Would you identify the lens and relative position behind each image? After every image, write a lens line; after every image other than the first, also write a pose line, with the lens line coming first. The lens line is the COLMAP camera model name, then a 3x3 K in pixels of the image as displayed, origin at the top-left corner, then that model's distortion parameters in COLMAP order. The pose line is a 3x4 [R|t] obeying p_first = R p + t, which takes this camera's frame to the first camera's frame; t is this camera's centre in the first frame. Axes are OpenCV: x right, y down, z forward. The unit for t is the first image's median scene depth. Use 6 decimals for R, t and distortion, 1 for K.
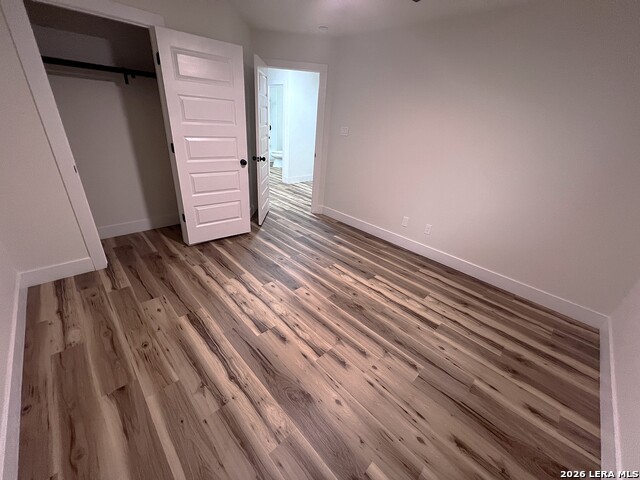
lens RADIAL K [[259.7, 0, 320.0], [0, 259.7, 240.0], [0, 0, 1]] dist [-0.004759, -0.000171]
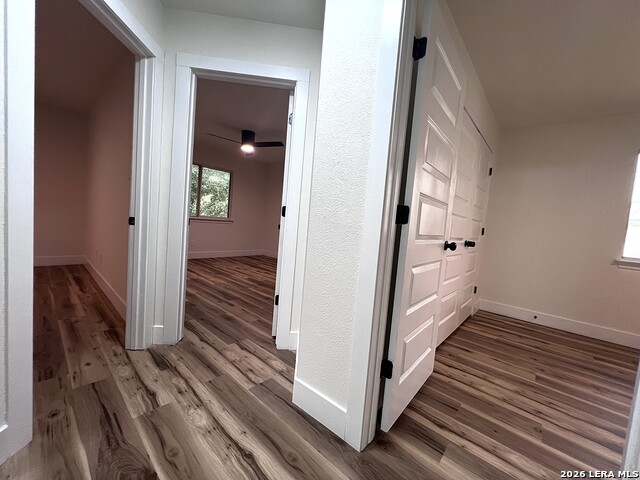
lens RADIAL K [[259.7, 0, 320.0], [0, 259.7, 240.0], [0, 0, 1]] dist [-0.004759, -0.000171]
pose [[-0.985097, -0.154002, -0.076600, -0.265296], [-0.171811, 0.860159, 0.480215, -0.650739], [-0.008066, 0.486219, -0.873800, 1.630750]]
